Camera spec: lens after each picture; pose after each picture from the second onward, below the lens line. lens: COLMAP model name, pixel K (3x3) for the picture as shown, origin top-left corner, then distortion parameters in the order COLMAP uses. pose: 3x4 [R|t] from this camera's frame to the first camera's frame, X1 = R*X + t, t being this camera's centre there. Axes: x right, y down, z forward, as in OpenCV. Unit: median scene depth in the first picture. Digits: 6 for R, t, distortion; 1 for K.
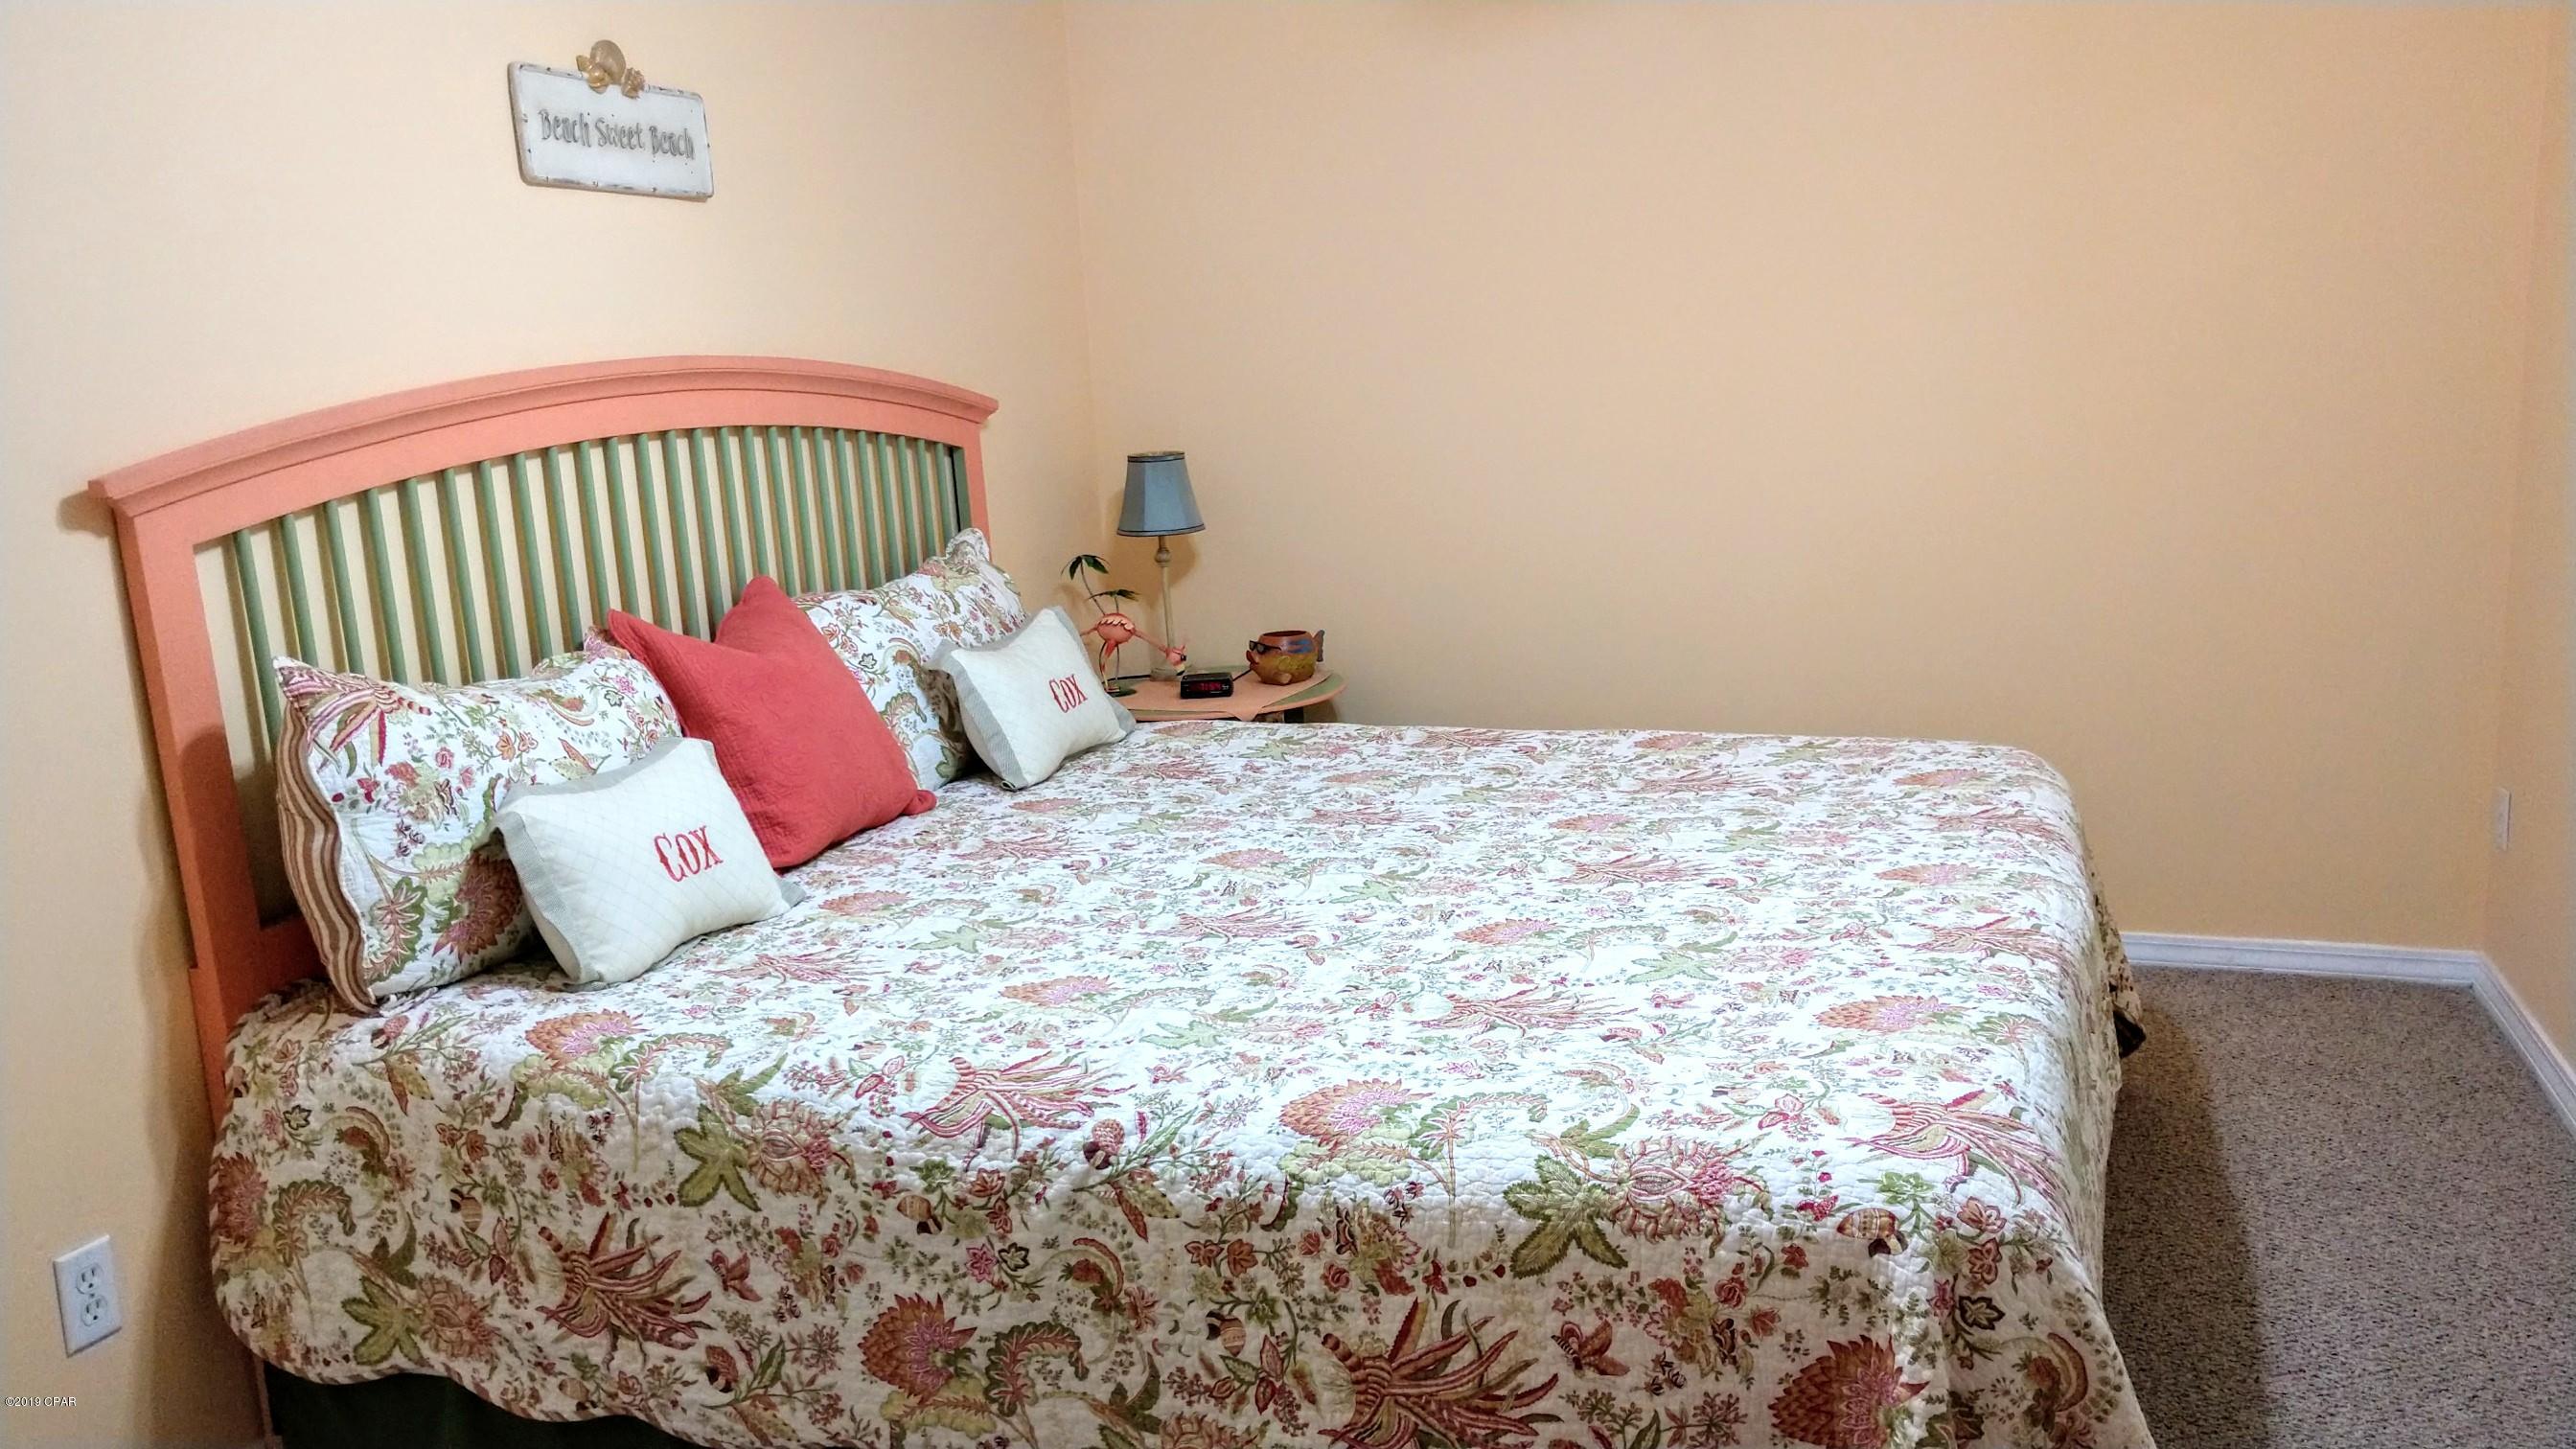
lens RADIAL K [[1959.6, 0, 1281.0], [0, 1959.6, 742.4], [0, 0, 1]] dist [0.005069, 0.036823]
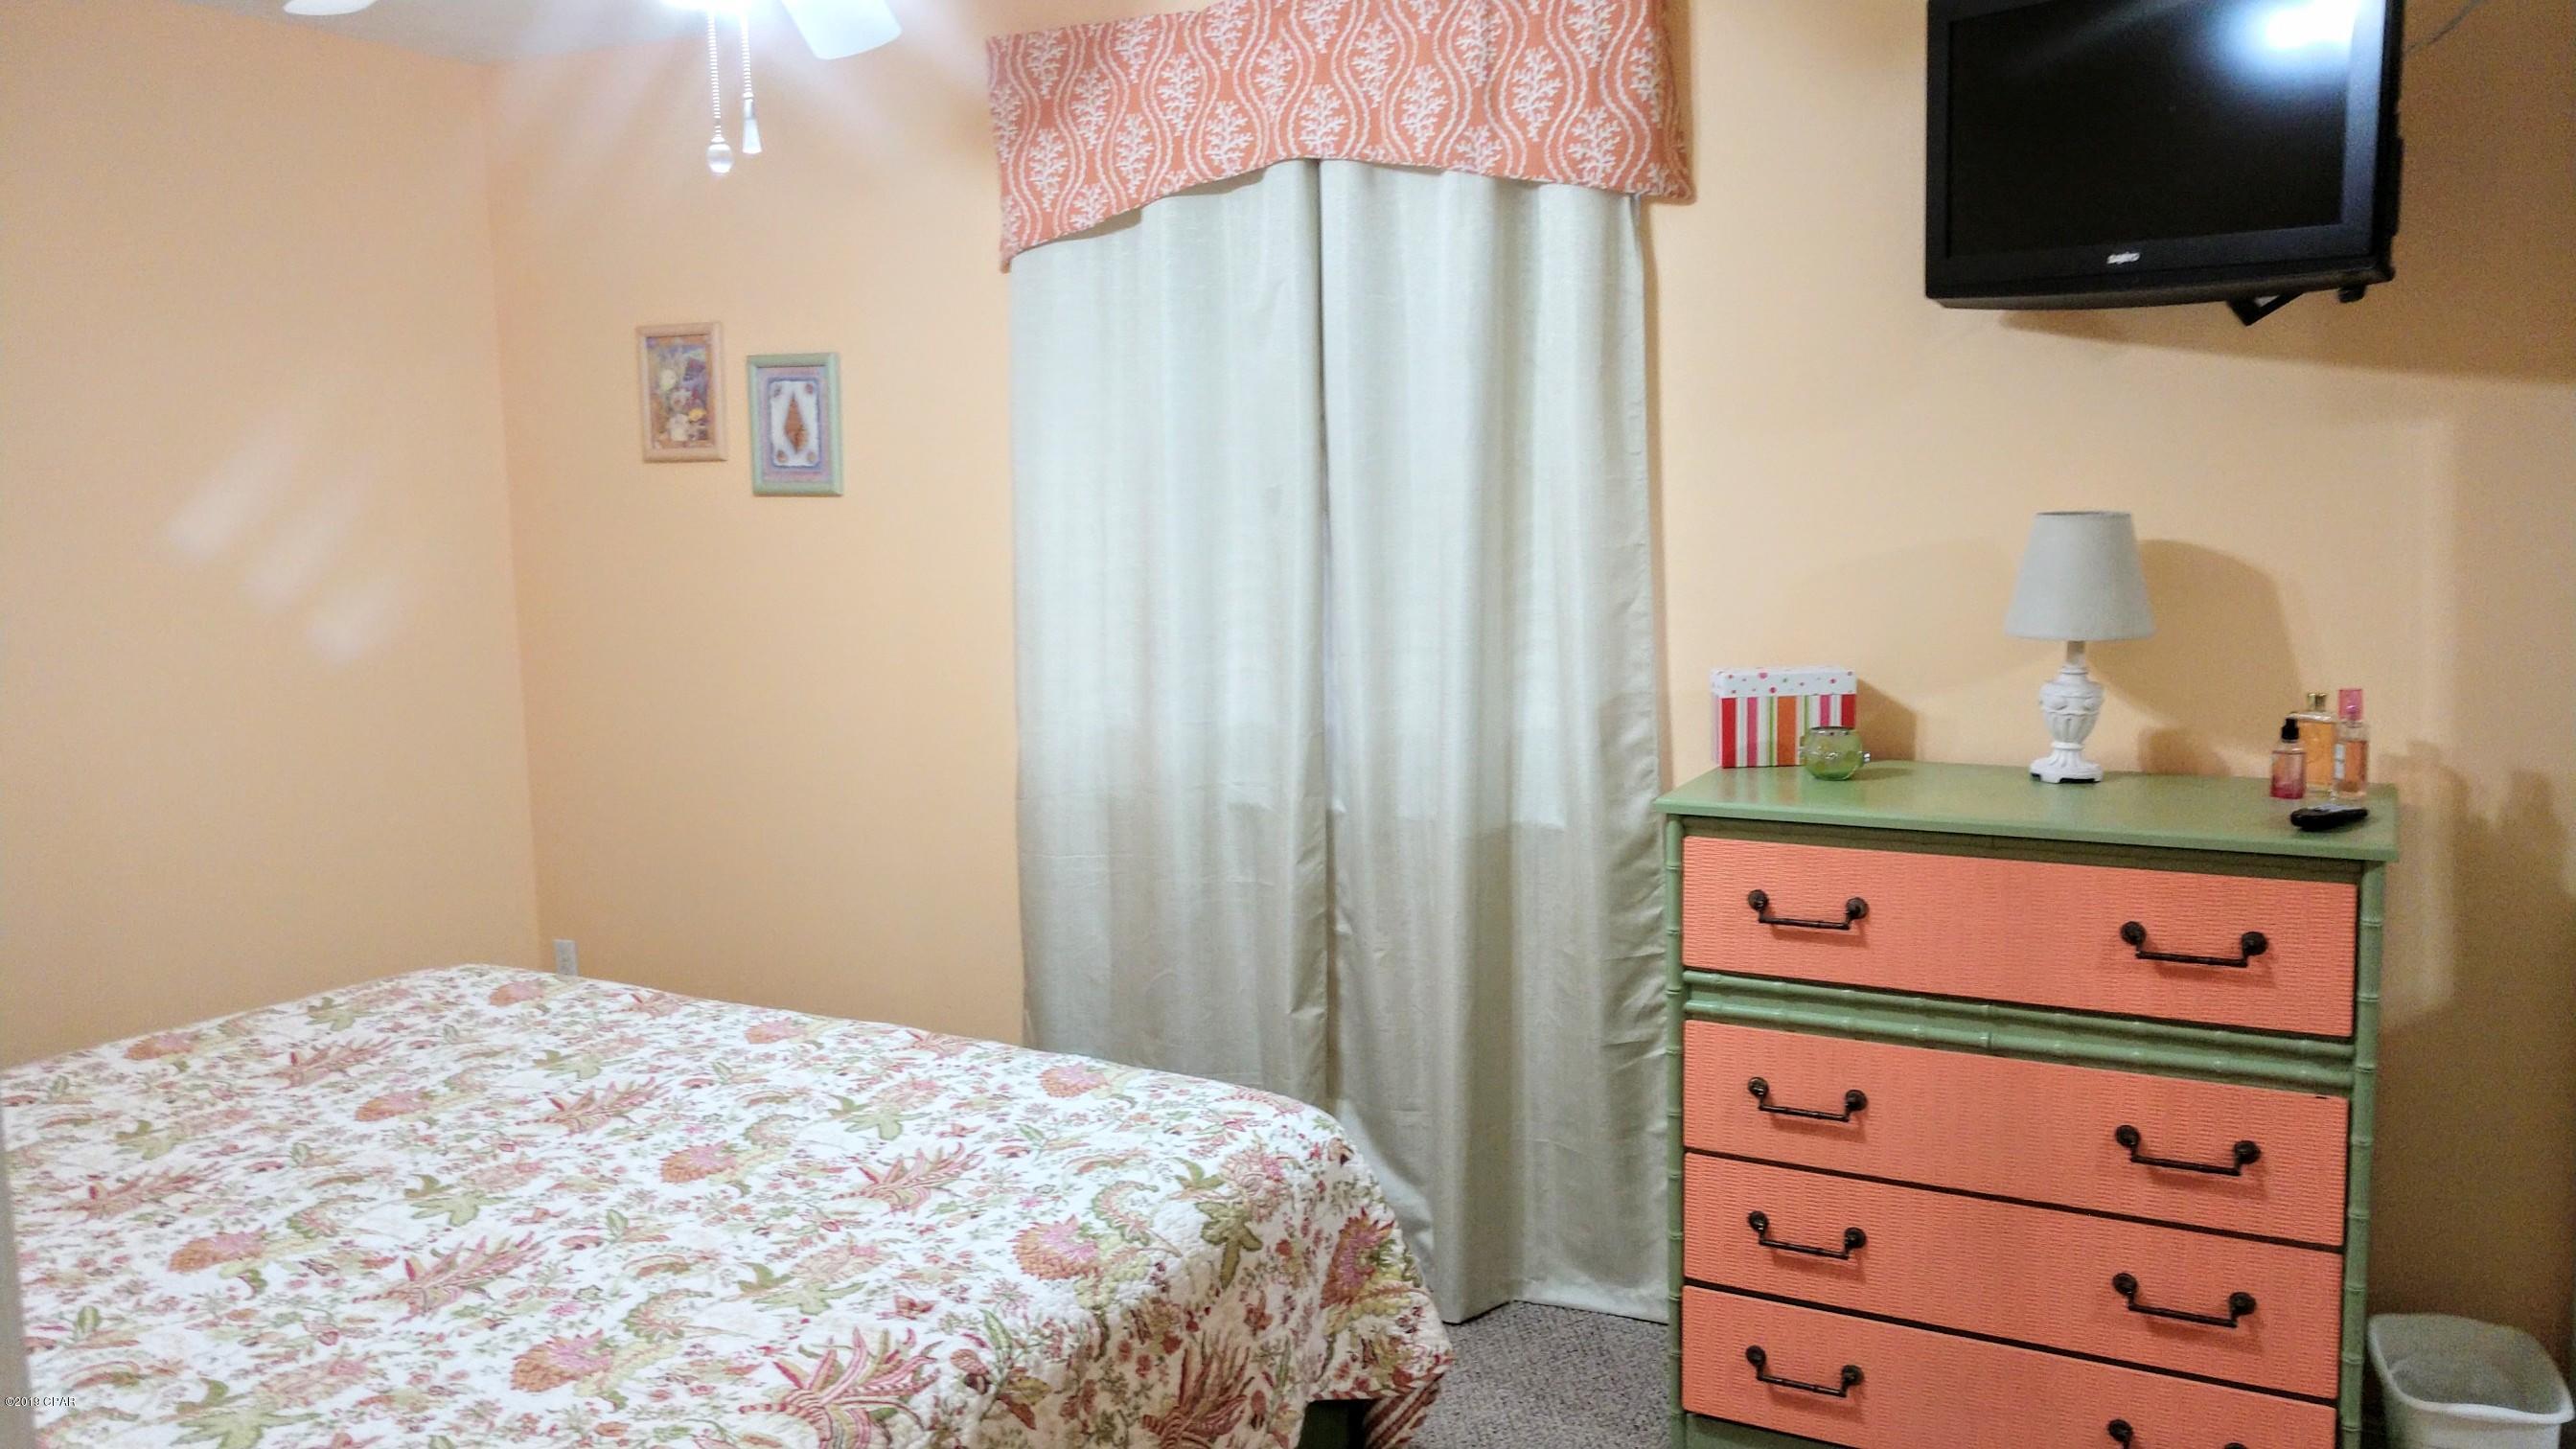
lens RADIAL K [[1959.6, 0, 1281.0], [0, 1959.6, 742.4], [0, 0, 1]] dist [0.005069, 0.036823]
pose [[0.167726, -0.086535, 0.982028, -1.133233], [0.200307, 0.978352, 0.052000, -0.155282], [-0.965269, 0.187986, 0.181429, 0.625277]]
